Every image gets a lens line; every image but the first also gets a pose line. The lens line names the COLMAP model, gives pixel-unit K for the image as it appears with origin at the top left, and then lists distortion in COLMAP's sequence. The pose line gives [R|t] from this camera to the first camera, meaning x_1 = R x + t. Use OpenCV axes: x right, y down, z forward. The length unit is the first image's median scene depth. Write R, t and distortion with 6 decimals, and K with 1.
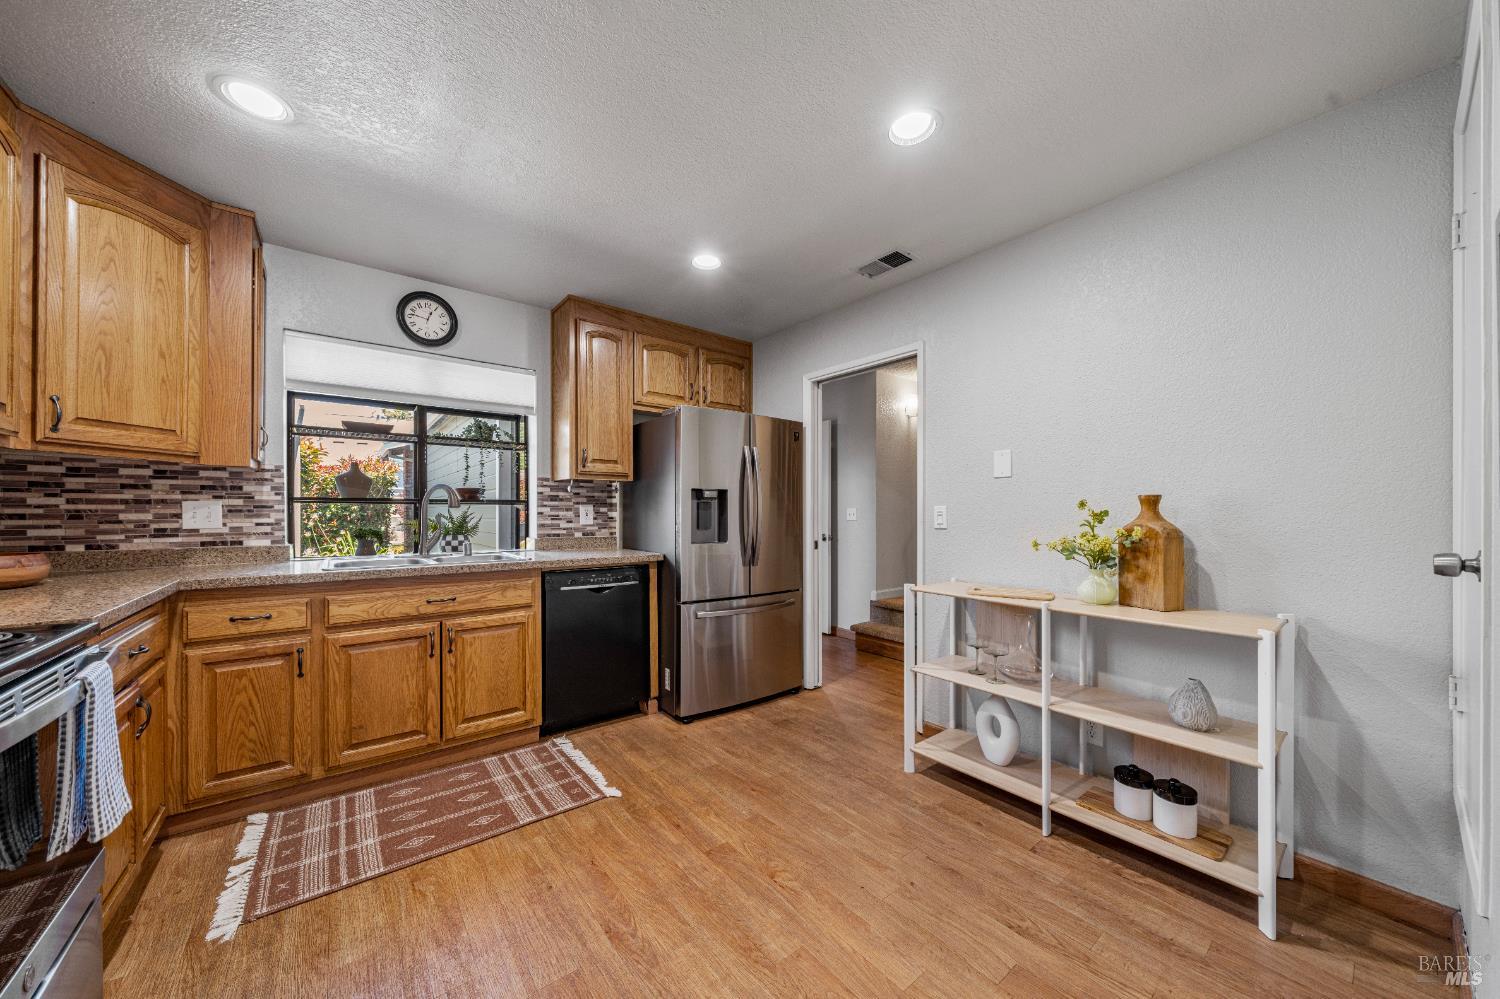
lens RADIAL K [[525.3, 0, 751.0], [0, 525.3, 510.4], [0, 0, 1]] dist [-0.000389, -0.000050]
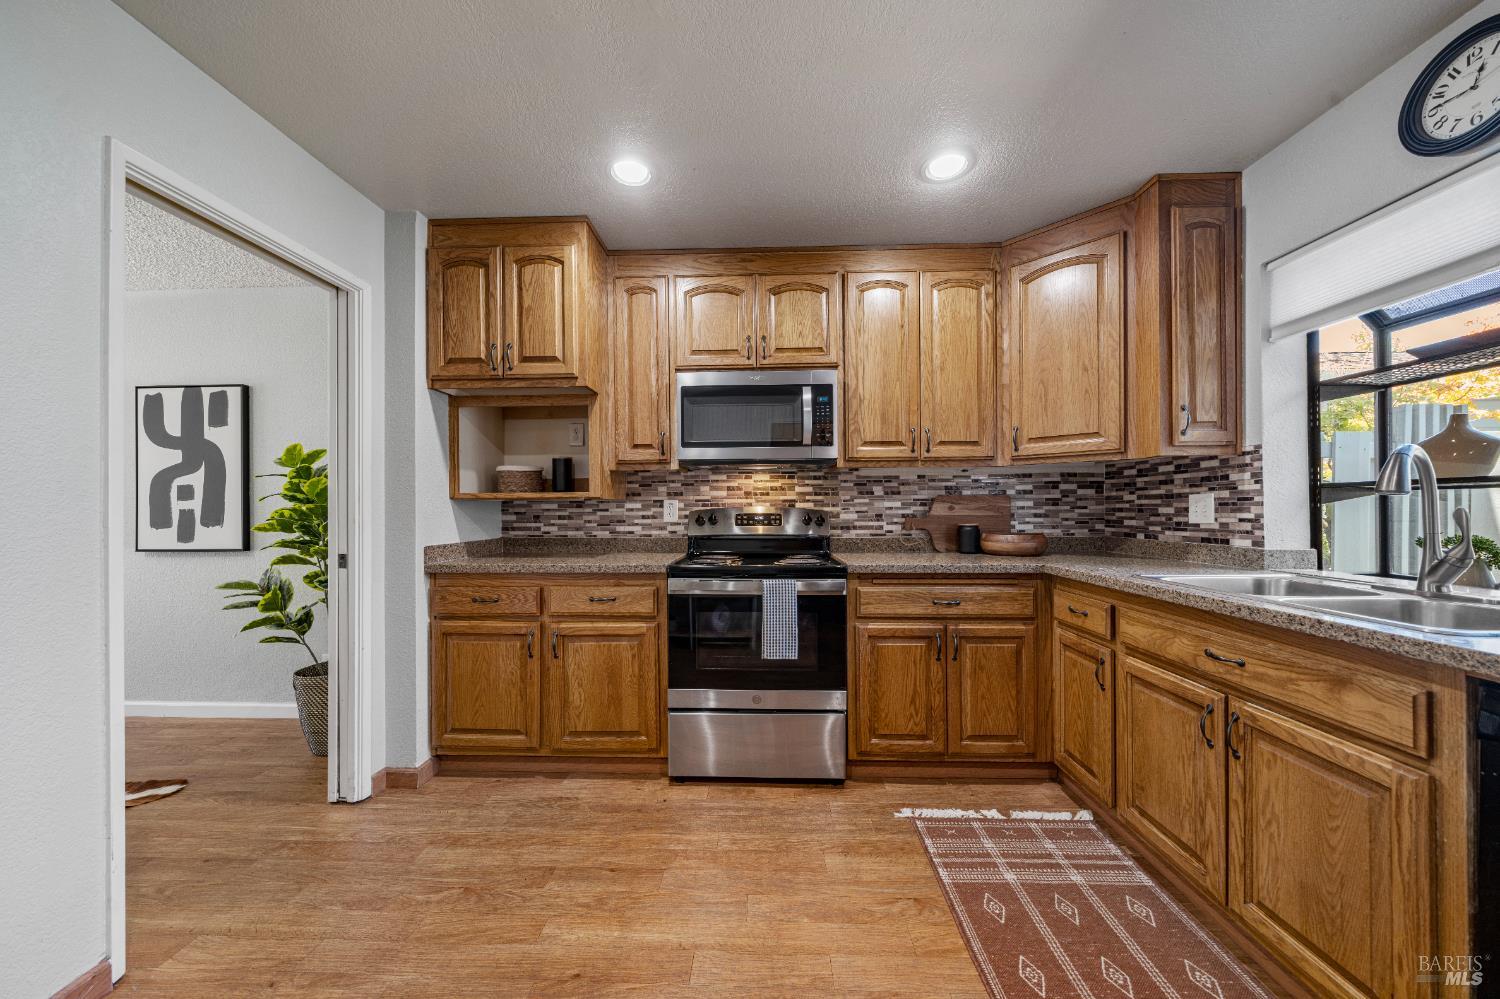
lens RADIAL K [[525.3, 0, 751.0], [0, 525.3, 510.4], [0, 0, 1]] dist [-0.000389, -0.000050]
pose [[-0.652545, 0.004682, -0.757735, 0.197867], [0.007978, 0.999968, -0.000691, 0.006085], [0.757708, -0.006496, -0.652562, 1.067986]]
